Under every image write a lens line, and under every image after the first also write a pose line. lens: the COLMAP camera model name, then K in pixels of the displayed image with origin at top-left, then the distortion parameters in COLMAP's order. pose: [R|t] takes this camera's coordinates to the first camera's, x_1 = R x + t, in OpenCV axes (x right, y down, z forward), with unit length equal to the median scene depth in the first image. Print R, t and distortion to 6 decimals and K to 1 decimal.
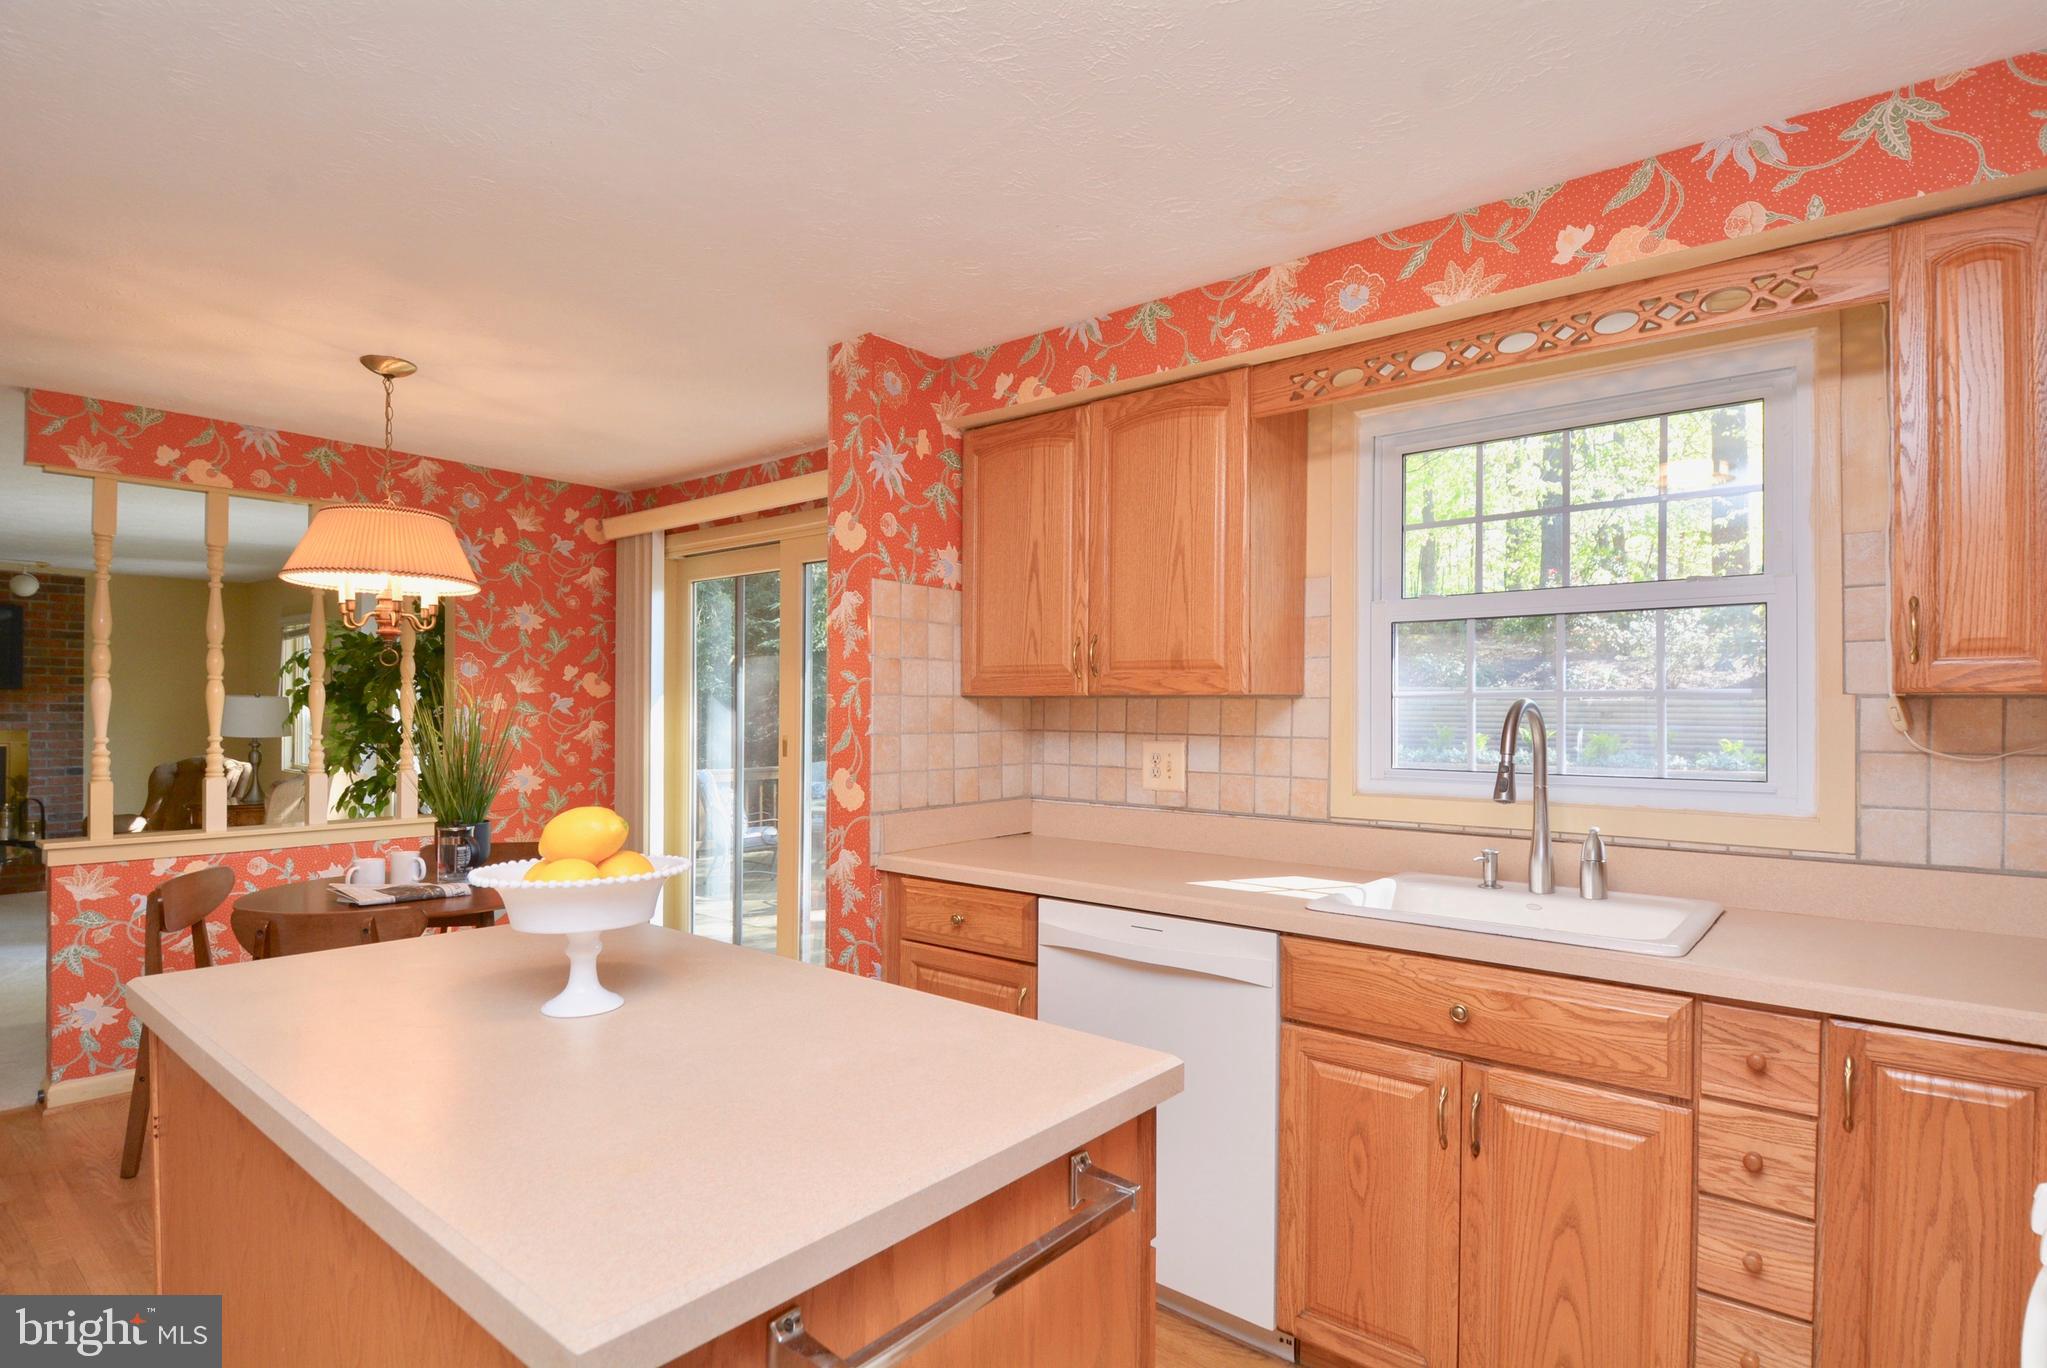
lens RADIAL K [[1047.1, 0, 1025.9], [0, 1047.1, 704.9], [0, 0, 1]] dist [0.014602, -0.023373]
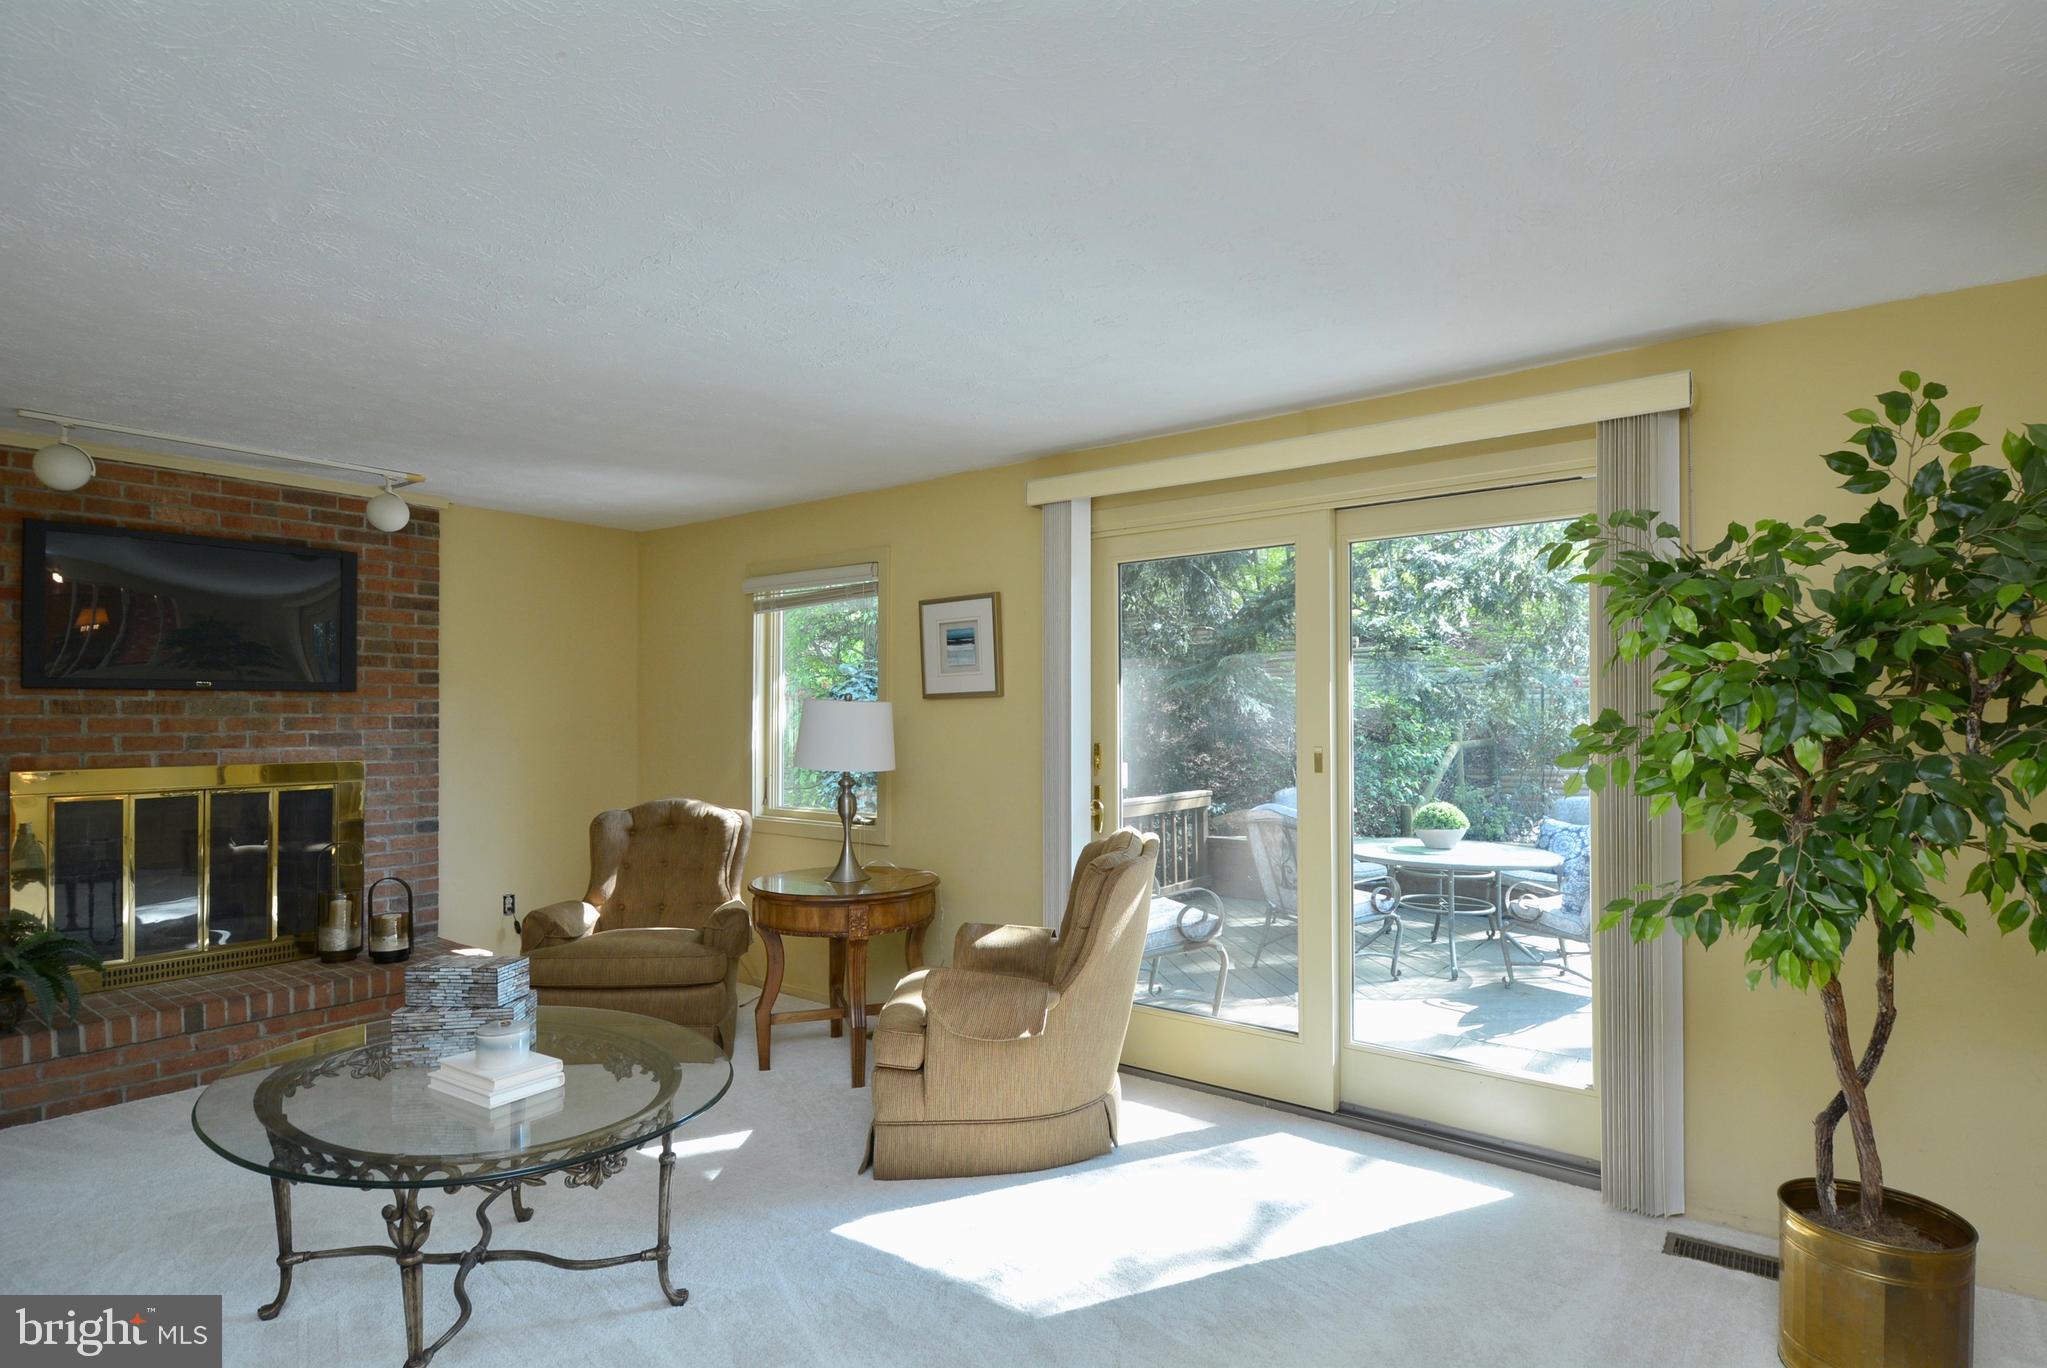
lens RADIAL K [[1043.6, 0, 1035.5], [0, 1043.6, 700.5], [0, 0, 1]] dist [-0.000567, -0.002376]
pose [[0.998803, -0.006906, 0.048421, -1.080012], [0.007458, 0.999909, -0.011242, -0.001064], [-0.048339, 0.011589, 0.998764, 0.683998]]
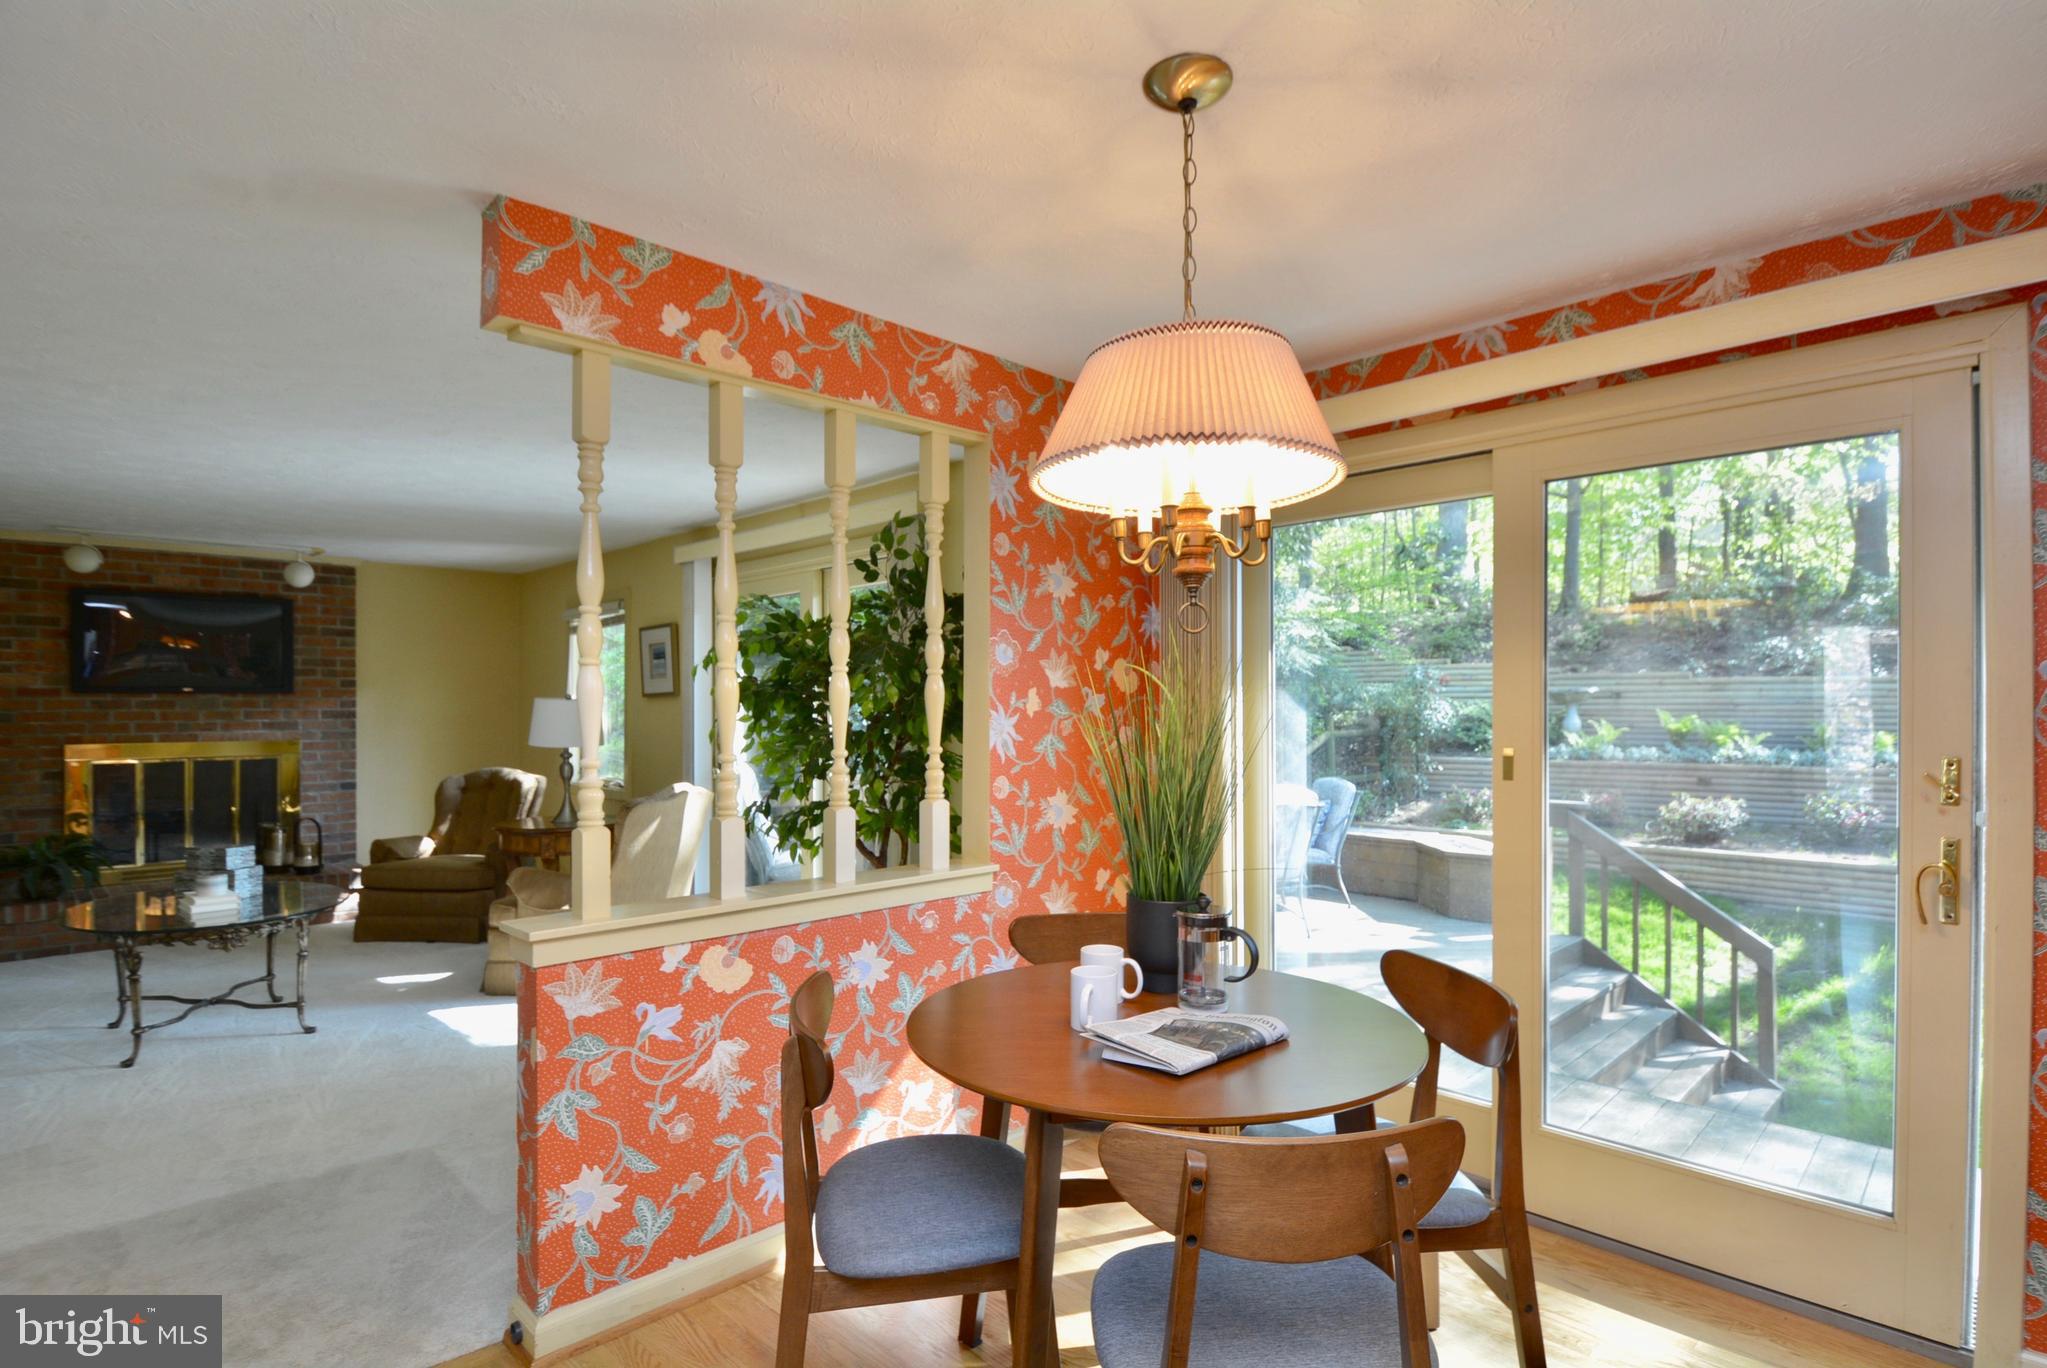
lens RADIAL K [[1047.1, 0, 1038.3], [0, 1047.1, 706.1], [0, 0, 1]] dist [0.014602, -0.023373]
pose [[0.995231, -0.008550, -0.097174, -0.442508], [0.008663, 0.999962, 0.000740, 0.000531], [0.097164, -0.001578, 0.995267, 0.310661]]
